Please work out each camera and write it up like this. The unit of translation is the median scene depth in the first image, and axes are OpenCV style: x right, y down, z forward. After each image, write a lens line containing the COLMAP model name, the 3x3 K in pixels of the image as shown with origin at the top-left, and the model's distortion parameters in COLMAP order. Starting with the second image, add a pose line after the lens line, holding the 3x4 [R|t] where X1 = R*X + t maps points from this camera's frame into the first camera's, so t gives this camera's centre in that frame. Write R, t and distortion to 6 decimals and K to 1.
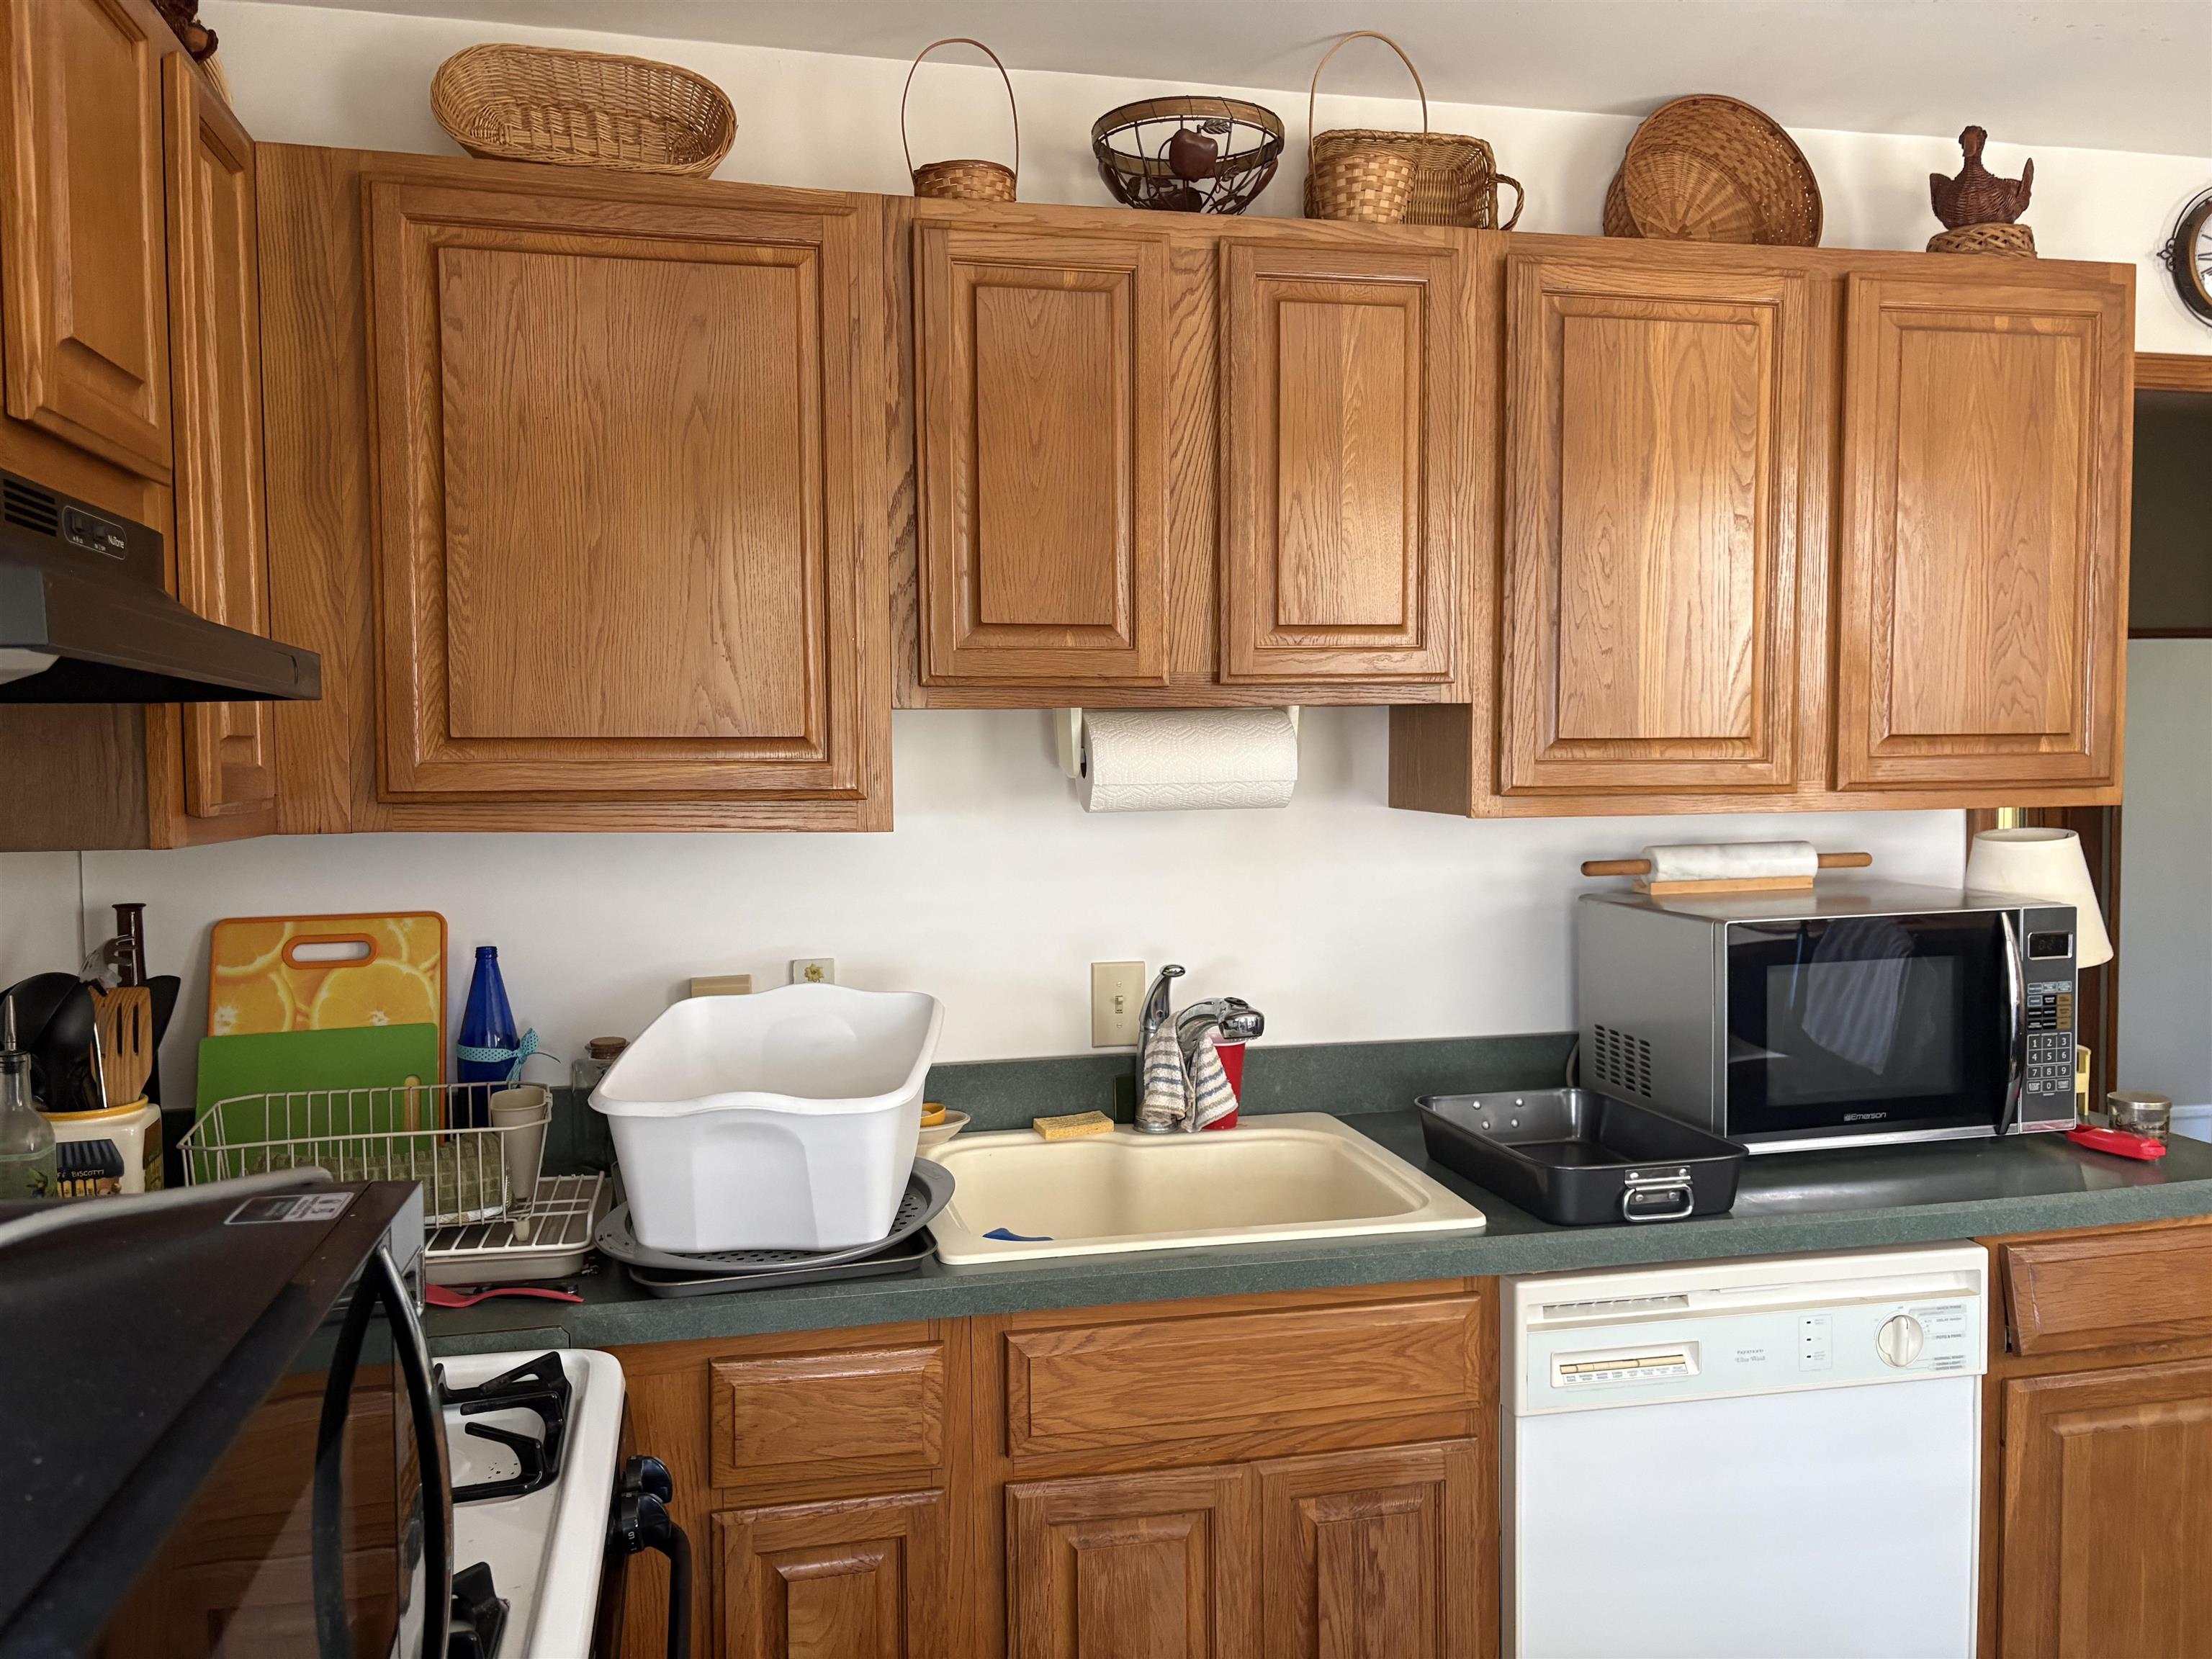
lens RADIAL K [[1676.4, 0, 1103.6], [0, 1676.4, 828.3], [0, 0, 1]] dist [0.036617, -0.032330]
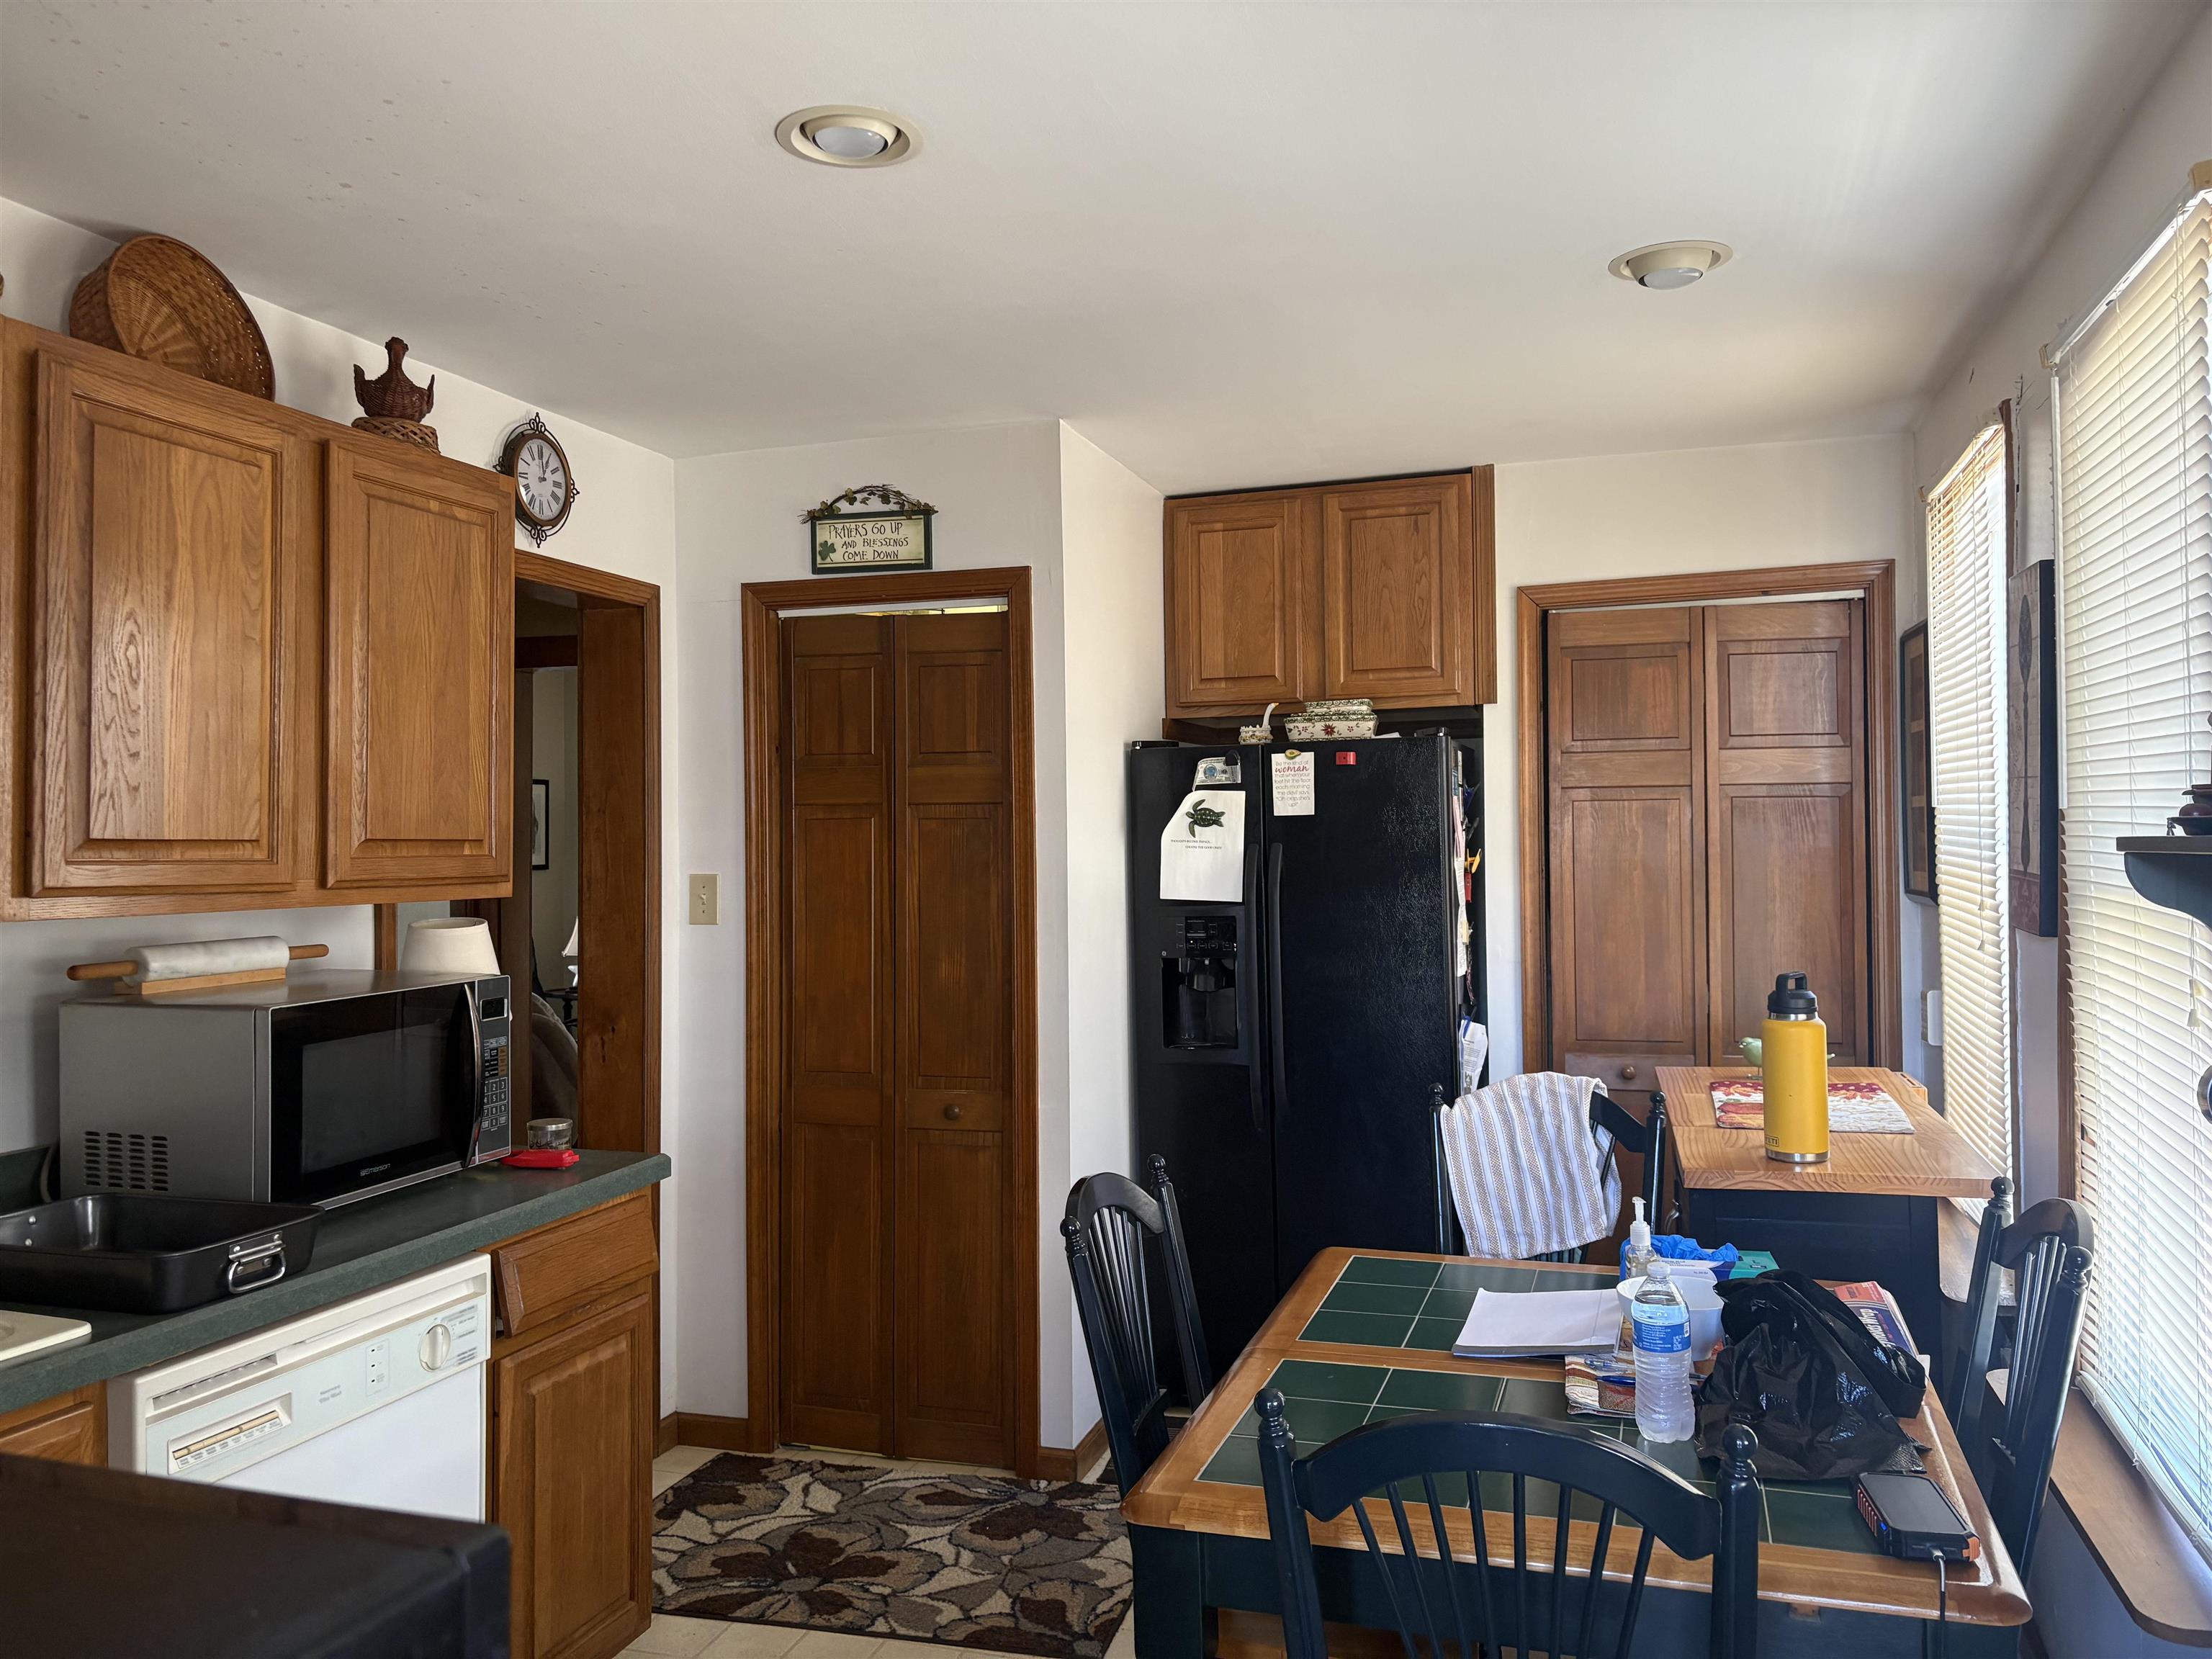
lens RADIAL K [[1676.4, 0, 1118.4], [0, 1676.4, 817.6], [0, 0, 1]] dist [0.036617, -0.032330]
pose [[0.491722, 0.020904, 0.870501, -0.297210], [0.044923, 0.997771, -0.049336, 0.010630], [-0.869593, 0.063365, 0.489687, -0.018792]]
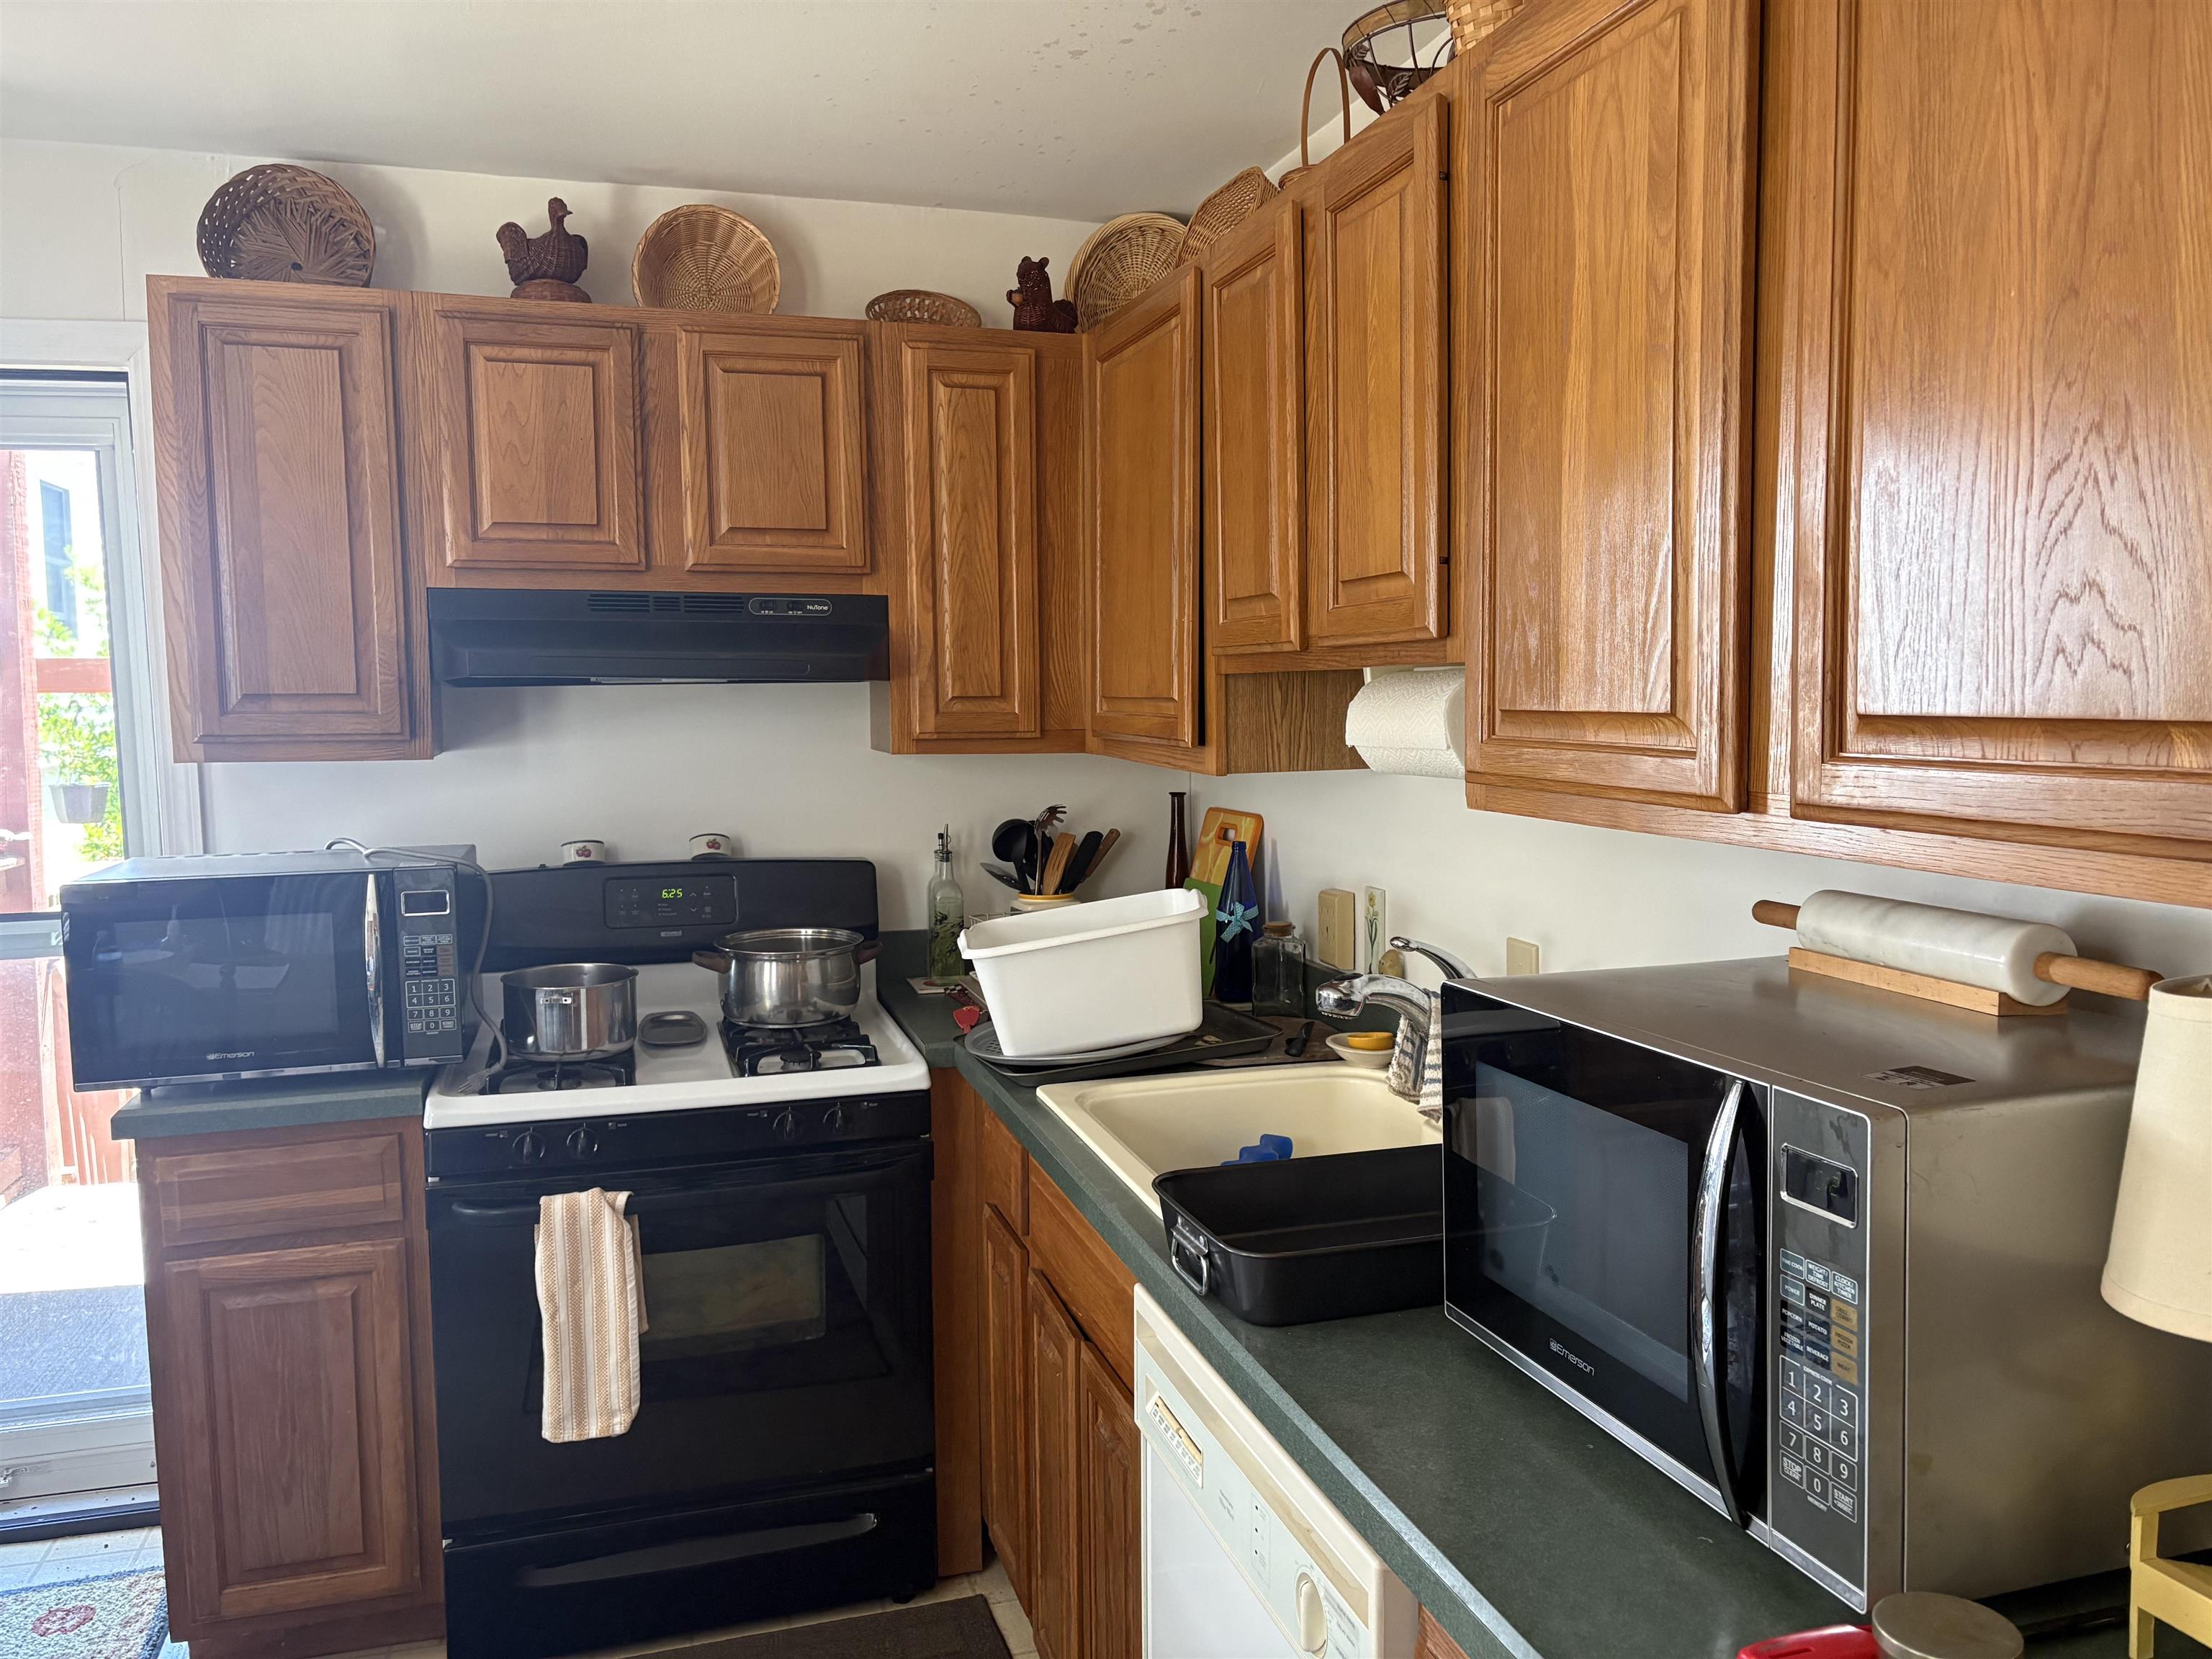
lens RADIAL K [[1676.4, 0, 1108.6], [0, 1676.4, 825.1], [0, 0, 1]] dist [0.036617, -0.032330]
pose [[0.073070, 0.090473, -0.993215, 0.984491], [-0.035992, 0.995467, 0.088030, -0.060914], [0.996677, 0.029315, 0.075995, 0.764243]]
